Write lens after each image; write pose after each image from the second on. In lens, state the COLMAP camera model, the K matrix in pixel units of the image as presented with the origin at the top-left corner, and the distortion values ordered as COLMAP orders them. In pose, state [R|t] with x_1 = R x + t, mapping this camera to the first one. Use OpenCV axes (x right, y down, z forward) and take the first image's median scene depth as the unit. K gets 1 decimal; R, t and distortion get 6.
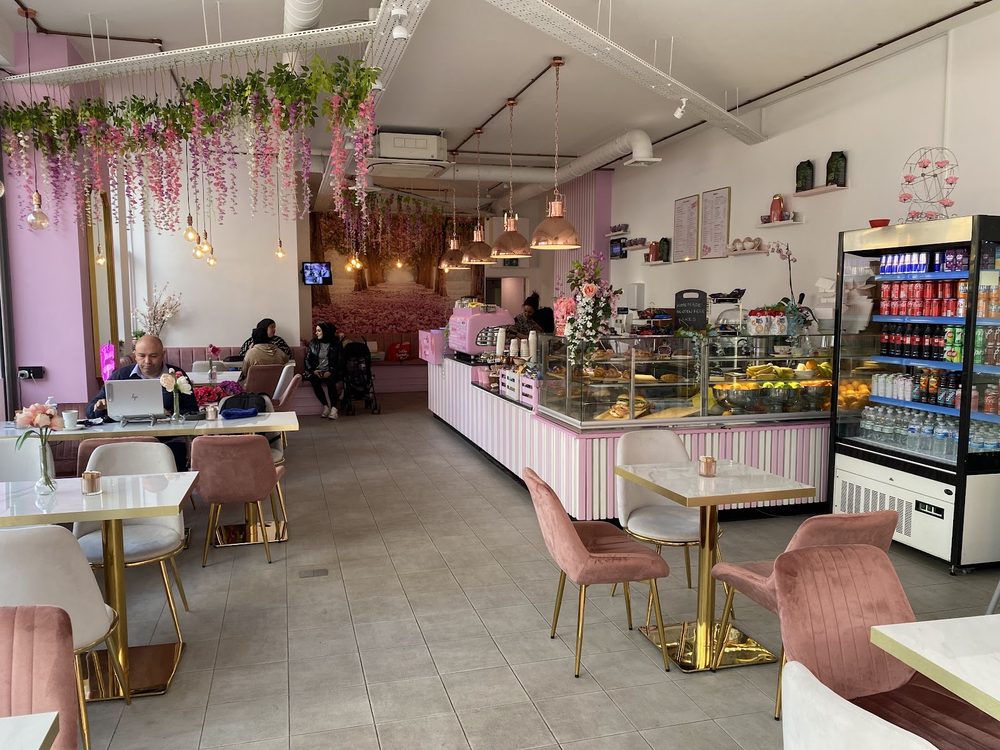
lens RADIAL K [[793.8, 0, 496.3], [0, 793.8, 388.7], [0, 0, 1]] dist [-0.006269, -0.000329]
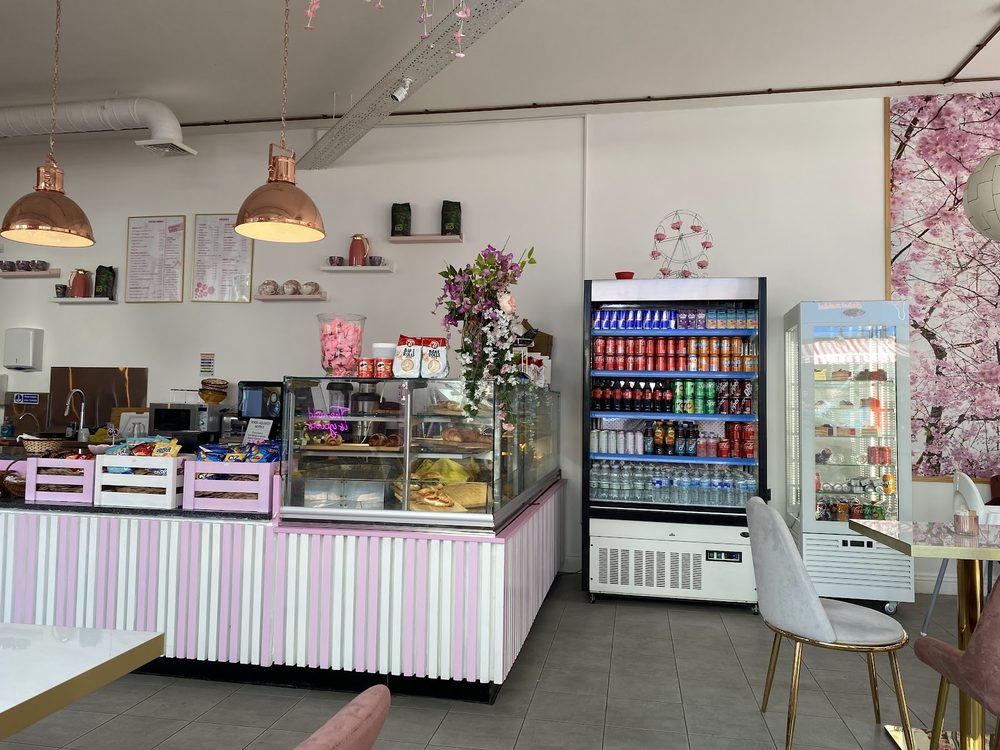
lens RADIAL K [[752.2, 0, 500.0], [0, 752.2, 375.0], [0, 0, 1]] dist [0.037425, 0.000088]
pose [[0.427733, 0.048868, 0.902583, -0.409183], [0.080790, 0.992474, -0.092021, -0.010974], [-0.900287, 0.112280, 0.420566, 0.724488]]
